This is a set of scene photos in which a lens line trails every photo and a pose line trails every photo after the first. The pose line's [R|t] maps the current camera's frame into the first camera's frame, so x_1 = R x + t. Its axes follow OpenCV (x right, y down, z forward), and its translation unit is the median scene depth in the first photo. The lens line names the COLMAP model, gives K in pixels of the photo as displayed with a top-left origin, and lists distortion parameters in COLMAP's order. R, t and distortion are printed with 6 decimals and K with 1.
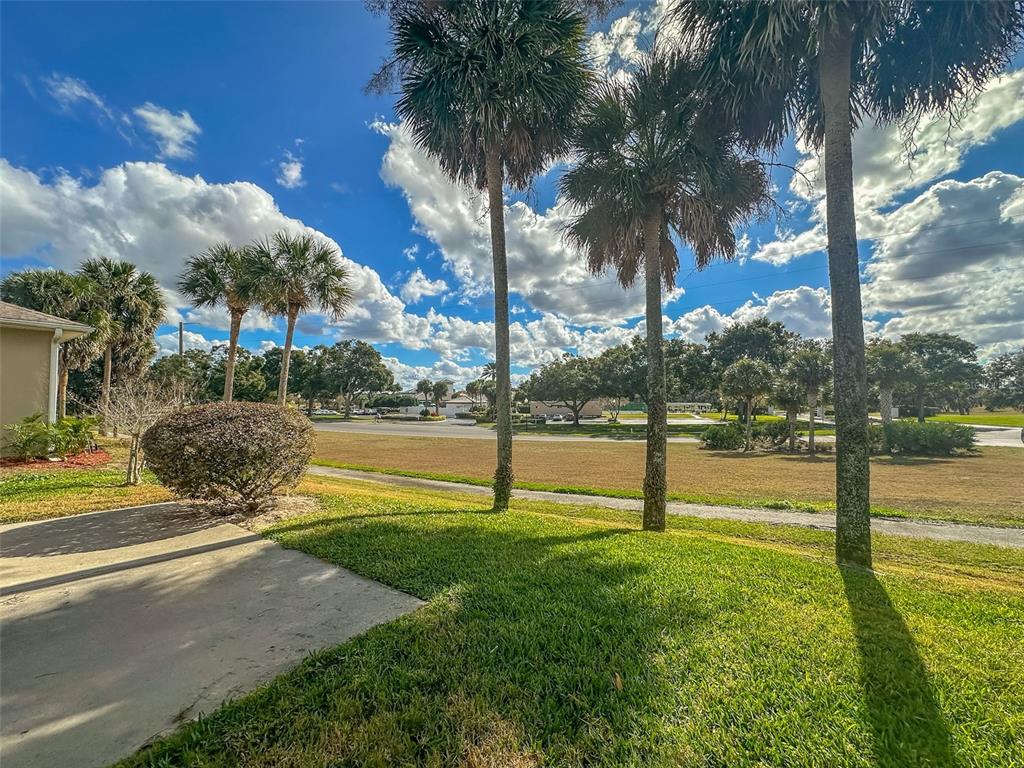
lens RADIAL K [[416.0, 0, 516.9], [0, 416.0, 386.4], [0, 0, 1]] dist [-0.002429, 0.001331]
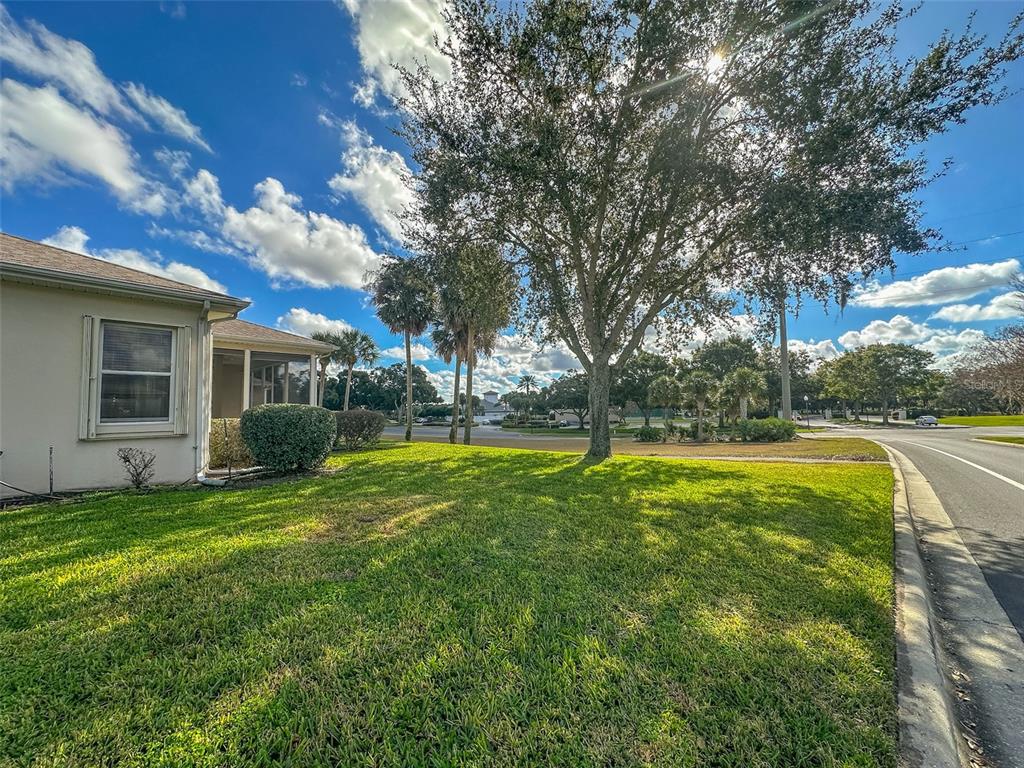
lens RADIAL K [[416.0, 0, 517.7], [0, 416.0, 386.3], [0, 0, 1]] dist [-0.002429, 0.001331]
pose [[0.990188, -0.022974, -0.137837, 0.133003], [0.020358, 0.999585, -0.020362, -0.009703], [0.138248, 0.017357, 0.990246, -0.216901]]
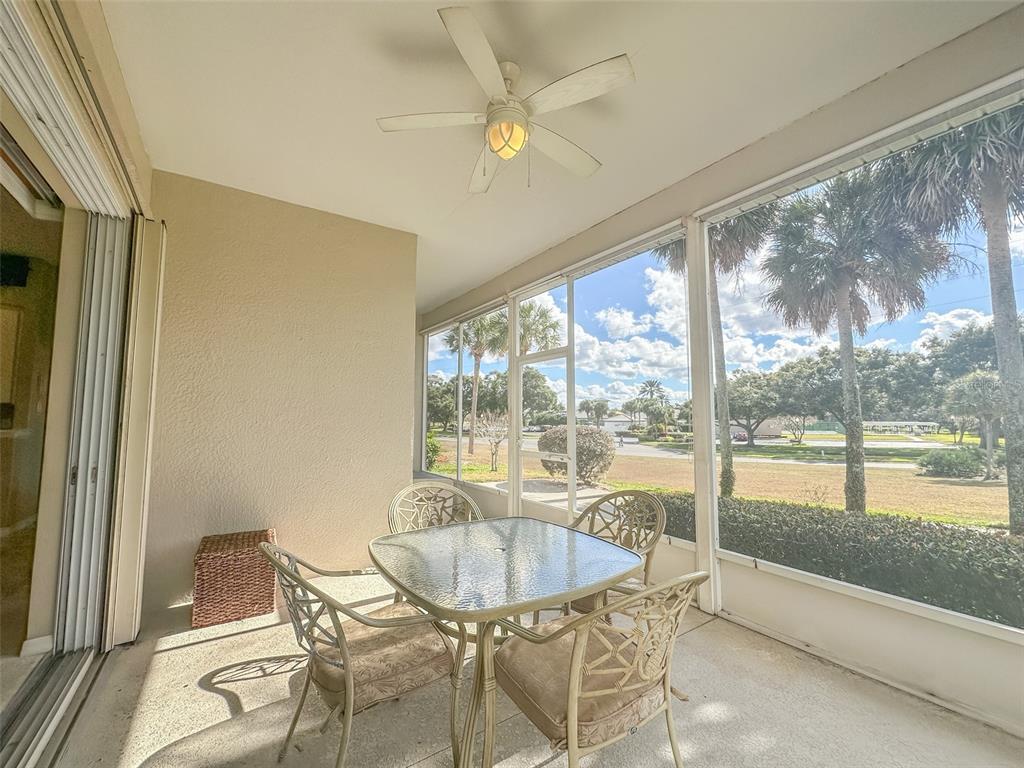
lens RADIAL K [[416.0, 0, 513.2], [0, 416.0, 384.8], [0, 0, 1]] dist [-0.002429, 0.001331]
pose [[0.934694, -0.028953, -0.354272, -0.022811], [0.012444, 0.998731, -0.048791, -0.004782], [0.355235, 0.041196, 0.933869, -0.070027]]
